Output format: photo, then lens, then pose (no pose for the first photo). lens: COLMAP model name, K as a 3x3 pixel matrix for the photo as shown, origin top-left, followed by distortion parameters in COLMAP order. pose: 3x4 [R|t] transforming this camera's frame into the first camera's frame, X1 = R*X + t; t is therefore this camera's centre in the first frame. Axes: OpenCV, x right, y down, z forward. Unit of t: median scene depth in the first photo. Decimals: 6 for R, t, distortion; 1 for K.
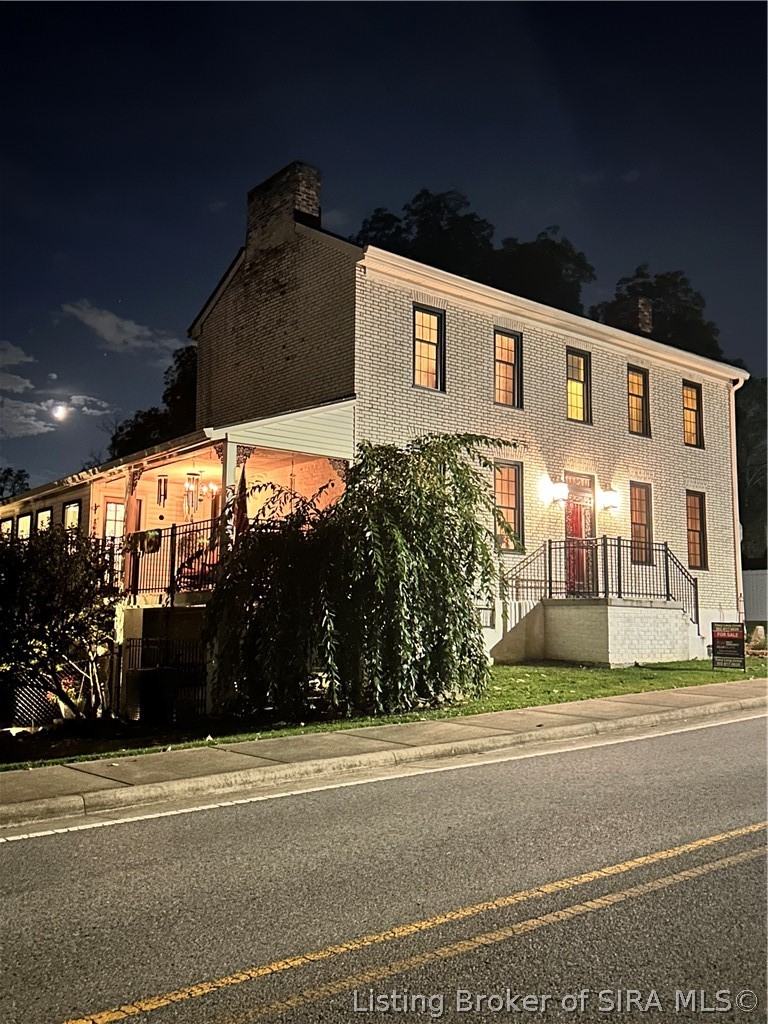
lens RADIAL K [[979.9, 0, 384.0], [0, 979.9, 512.0], [0, 0, 1]] dist [0.064723, -0.003922]
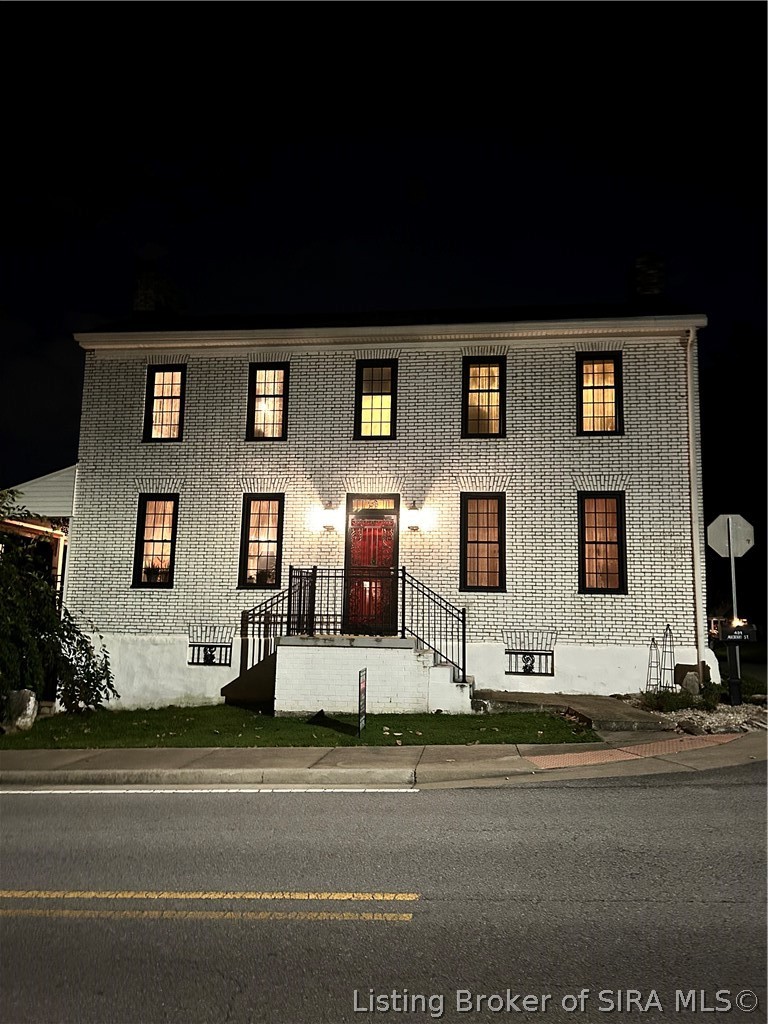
lens RADIAL K [[771.7, 0, 384.0], [0, 771.7, 512.0], [0, 0, 1]] dist [0.085136, 0.000498]
pose [[0.678061, -0.106265, -0.727283, 0.782096], [0.075545, 0.994329, -0.074852, 0.033467], [0.731113, -0.004188, 0.682243, 0.560940]]
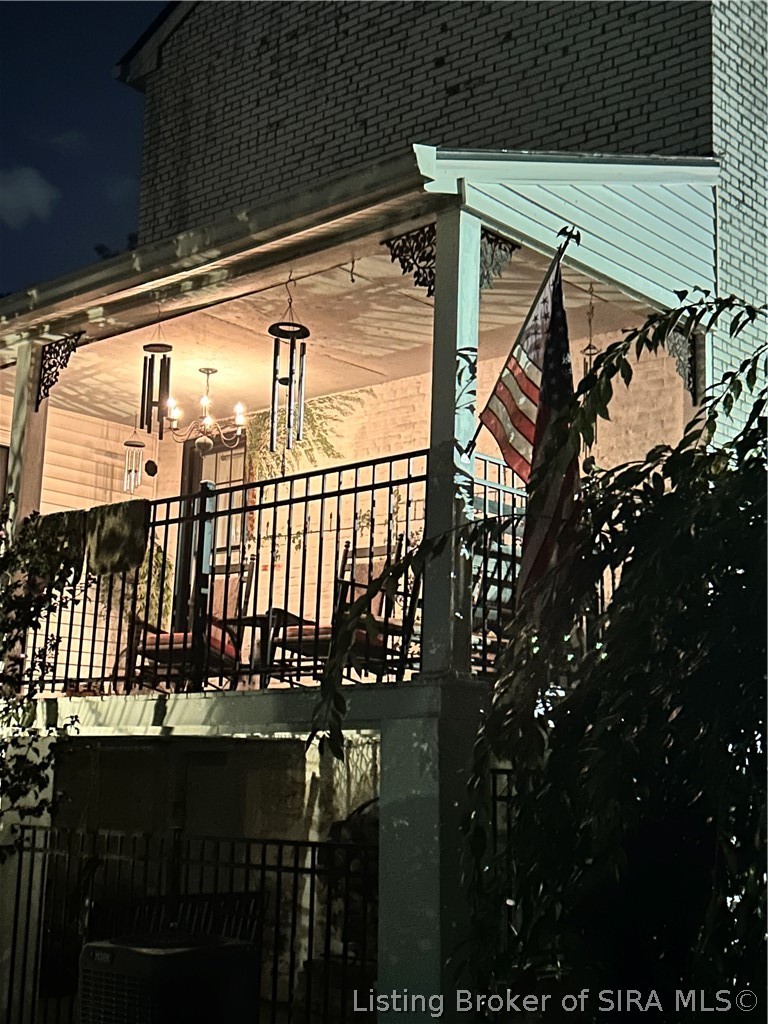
lens RADIAL K [[1448.9, 0, 384.0], [0, 1448.9, 512.0], [0, 0, 1]] dist [0.263788, -0.964319]
pose [[0.987289, 0.052883, 0.149877, -0.190821], [-0.043733, 0.997010, -0.063702, 0.042428], [-0.152798, 0.056338, 0.986650, 0.424419]]
